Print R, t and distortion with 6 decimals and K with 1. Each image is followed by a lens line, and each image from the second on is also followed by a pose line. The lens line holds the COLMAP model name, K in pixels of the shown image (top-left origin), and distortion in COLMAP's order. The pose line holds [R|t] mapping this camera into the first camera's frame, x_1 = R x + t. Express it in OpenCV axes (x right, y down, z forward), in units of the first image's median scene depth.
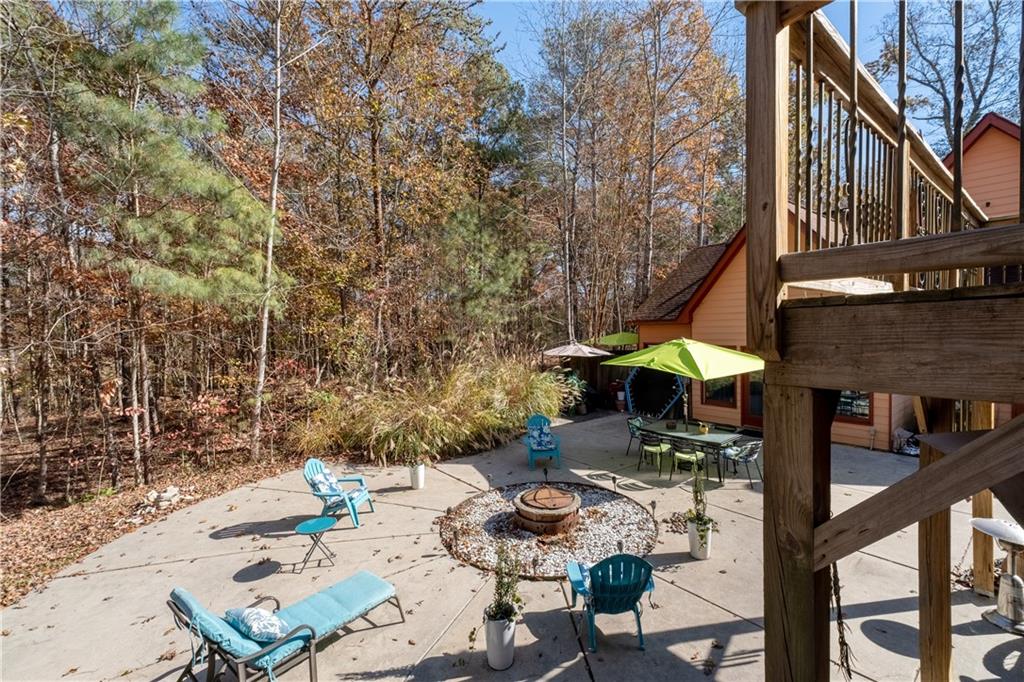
lens RADIAL K [[433.3, 0, 512.0], [0, 433.3, 341.0], [0, 0, 1]] dist [-0.008175, 0.000479]
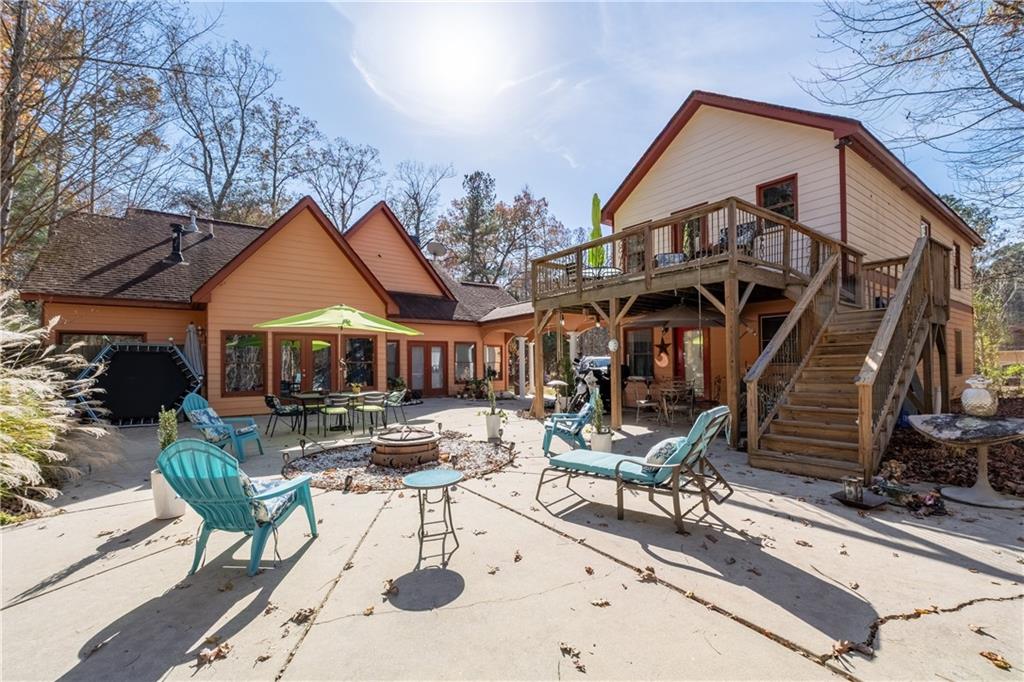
lens RADIAL K [[433.3, 0, 512.0], [0, 433.3, 341.0], [0, 0, 1]] dist [-0.008175, 0.000479]
pose [[0.040678, 0.072448, 0.996542, -0.141570], [0.018282, 0.997147, -0.073238, 0.032421], [-0.999005, 0.021198, 0.039237, 0.105859]]
